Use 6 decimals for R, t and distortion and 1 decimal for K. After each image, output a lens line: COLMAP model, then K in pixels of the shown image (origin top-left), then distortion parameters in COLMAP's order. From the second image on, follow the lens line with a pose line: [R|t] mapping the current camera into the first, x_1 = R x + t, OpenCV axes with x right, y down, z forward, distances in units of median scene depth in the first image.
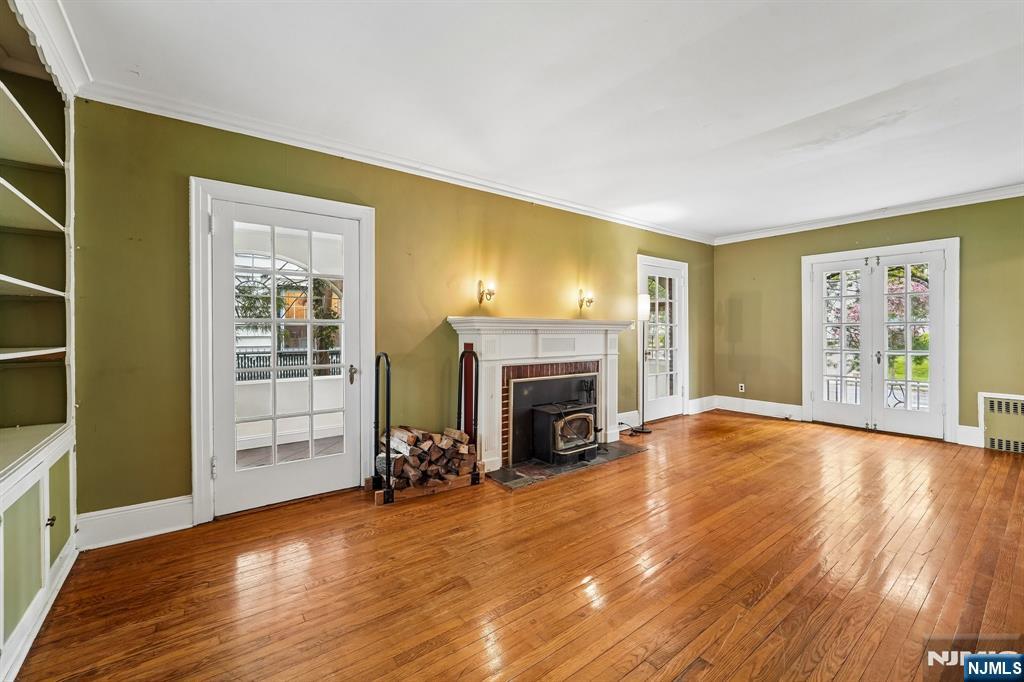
lens RADIAL K [[418.5, 0, 511.7], [0, 418.5, 329.2], [0, 0, 1]] dist [-0.020692, 0.002434]
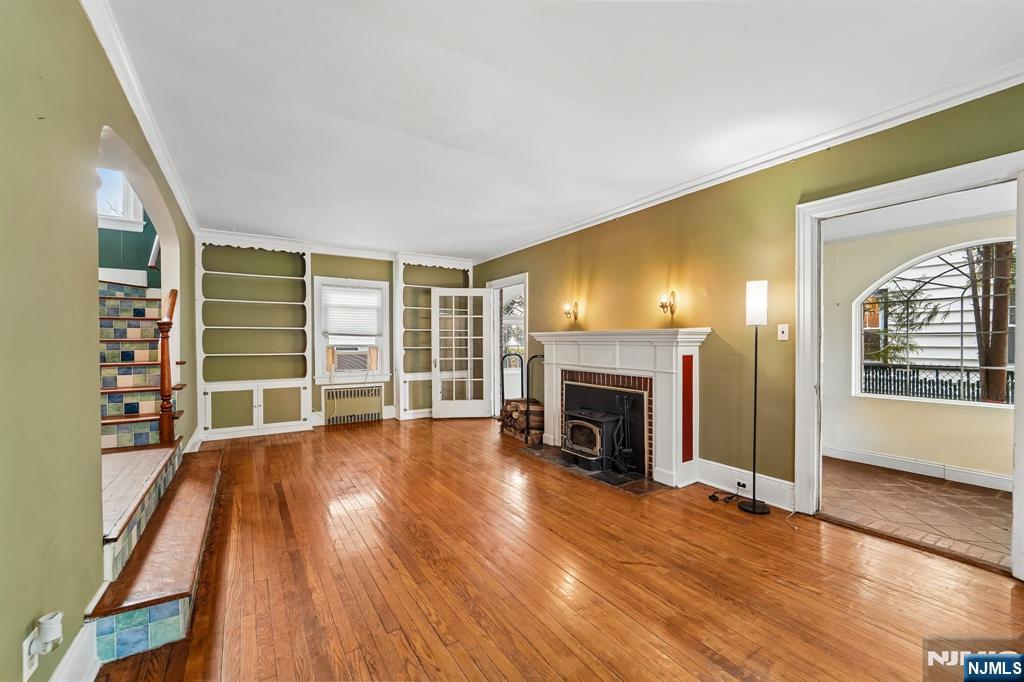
lens RADIAL K [[418.5, 0, 515.5], [0, 418.5, 346.4], [0, 0, 1]] dist [-0.020692, 0.002434]
pose [[-0.076417, 0.014218, -0.996975, 1.182457], [0.007026, 0.999881, 0.013721, -0.001448], [0.997051, -0.005956, -0.076508, 0.891304]]
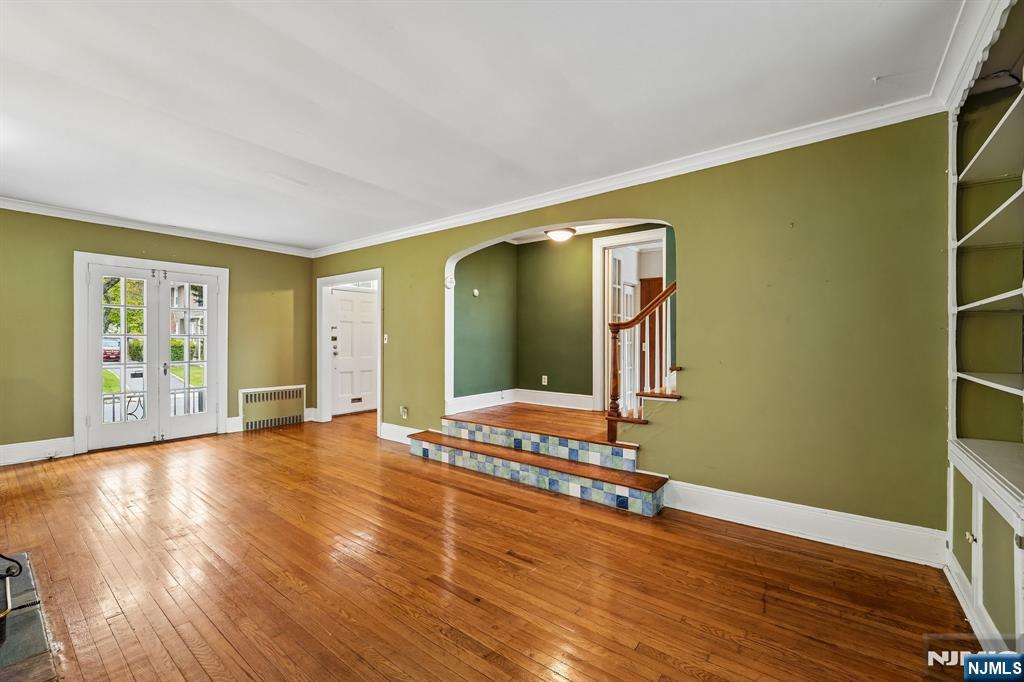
lens RADIAL K [[418.5, 0, 517.3], [0, 418.5, 345.0], [0, 0, 1]] dist [-0.020692, 0.002434]
pose [[-0.266260, -0.005746, 0.963884, -0.415593], [-0.006011, 0.999973, 0.004300, -0.001612], [-0.963883, -0.004649, -0.266287, 0.533657]]
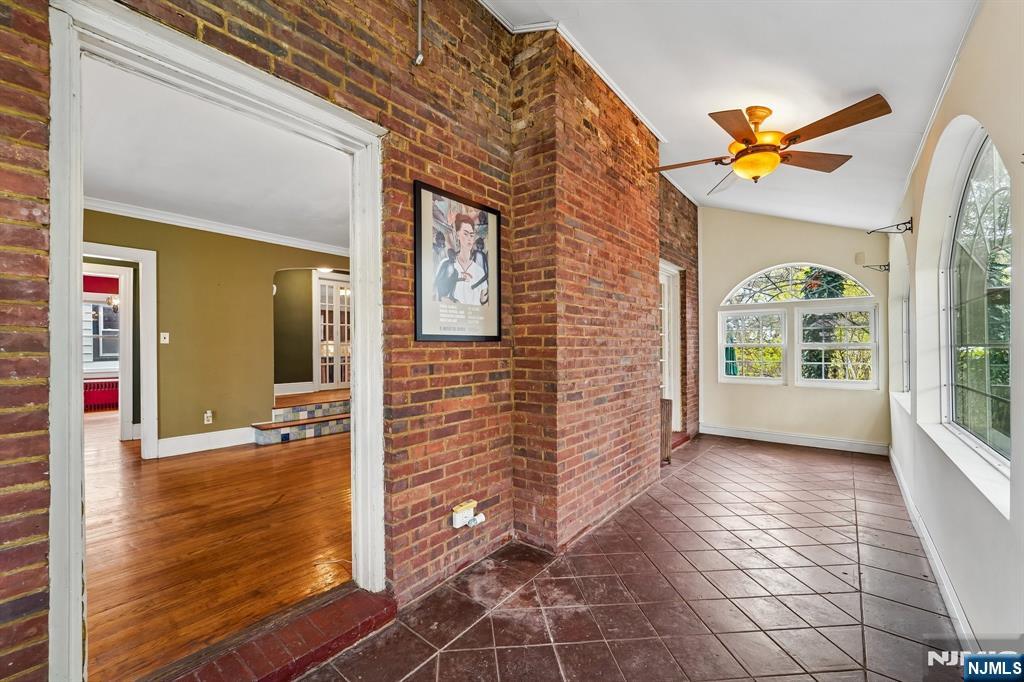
lens RADIAL K [[418.5, 0, 517.0], [0, 418.5, 346.0], [0, 0, 1]] dist [-0.020692, 0.002434]
pose [[-0.970958, 0.004704, -0.239204, 0.336815], [0.006991, 0.999938, -0.008711, 0.026487], [0.239148, -0.010130, -0.970930, 1.907876]]
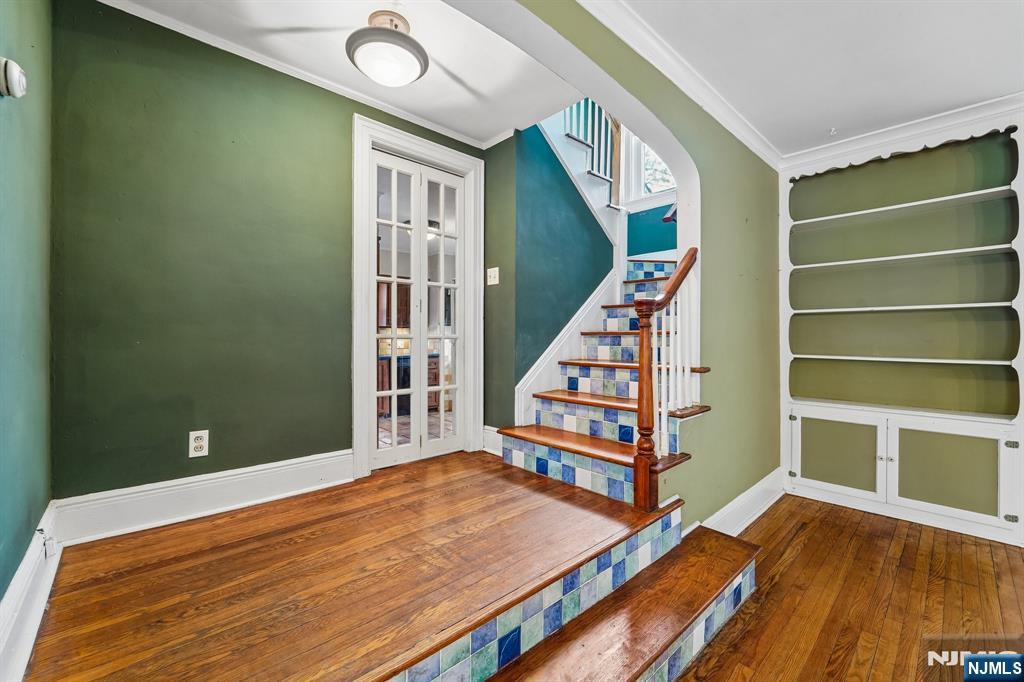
lens RADIAL K [[418.5, 0, 508.9], [0, 418.5, 337.5], [0, 0, 1]] dist [-0.020692, 0.002434]
pose [[-0.996285, 0.002387, -0.086087, 0.587194], [0.002723, 0.999989, -0.003788, 0.001186], [0.086077, -0.004008, -0.996280, 0.583839]]
